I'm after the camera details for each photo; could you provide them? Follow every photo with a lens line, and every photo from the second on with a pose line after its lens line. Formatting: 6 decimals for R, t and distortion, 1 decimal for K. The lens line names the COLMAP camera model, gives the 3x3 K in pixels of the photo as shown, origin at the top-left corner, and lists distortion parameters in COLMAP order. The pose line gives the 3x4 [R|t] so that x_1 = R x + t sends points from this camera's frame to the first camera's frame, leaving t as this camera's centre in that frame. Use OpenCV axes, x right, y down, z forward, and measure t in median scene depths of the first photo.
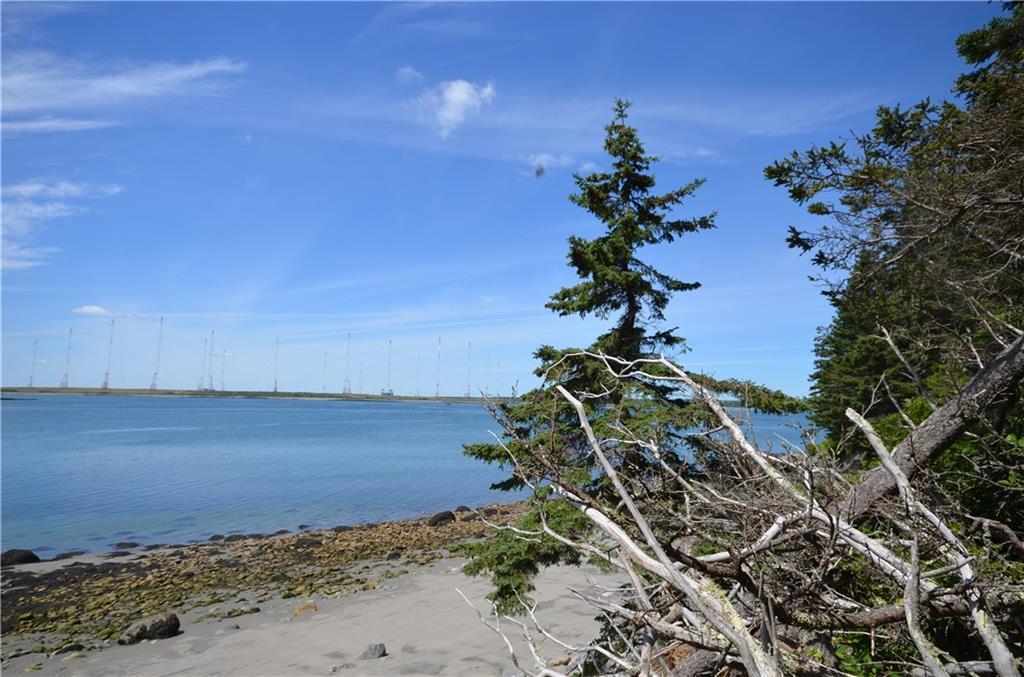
lens RADIAL K [[583.3, 0, 517.5], [0, 583.3, 341.5], [0, 0, 1]] dist [0.009428, 0.000419]
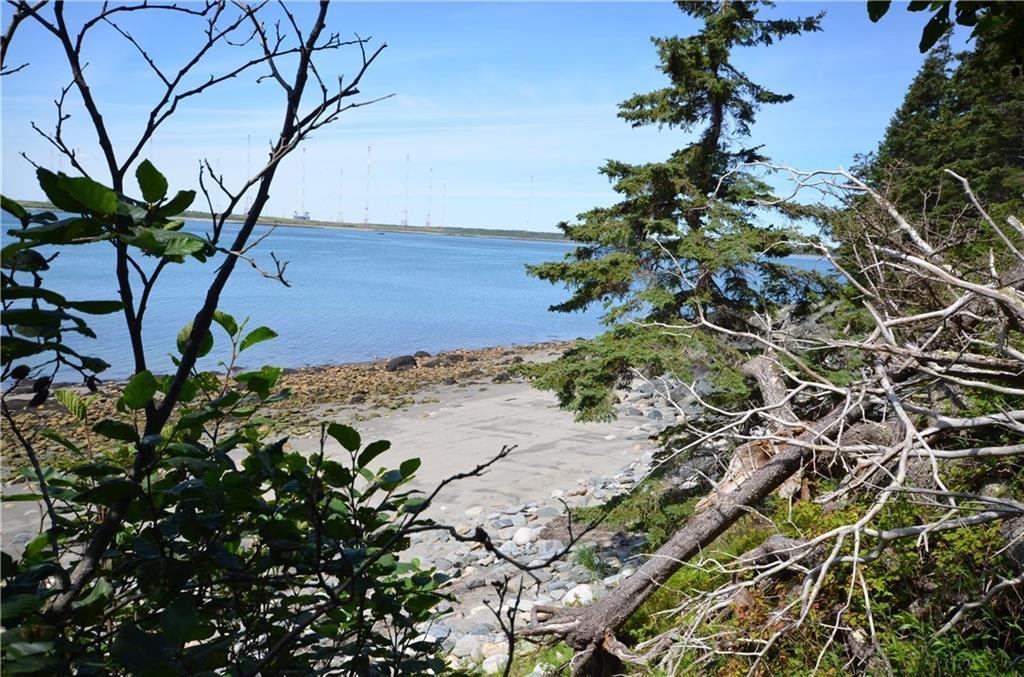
lens RADIAL K [[722.7, 0, 512.0], [0, 722.7, 338.5], [0, 0, 1]] dist [0.023919, -0.000967]
pose [[0.997131, 0.028646, 0.070072, -0.184419], [-0.044755, 0.969621, 0.240484, 0.013570], [-0.061054, -0.242930, 0.968121, -0.153615]]
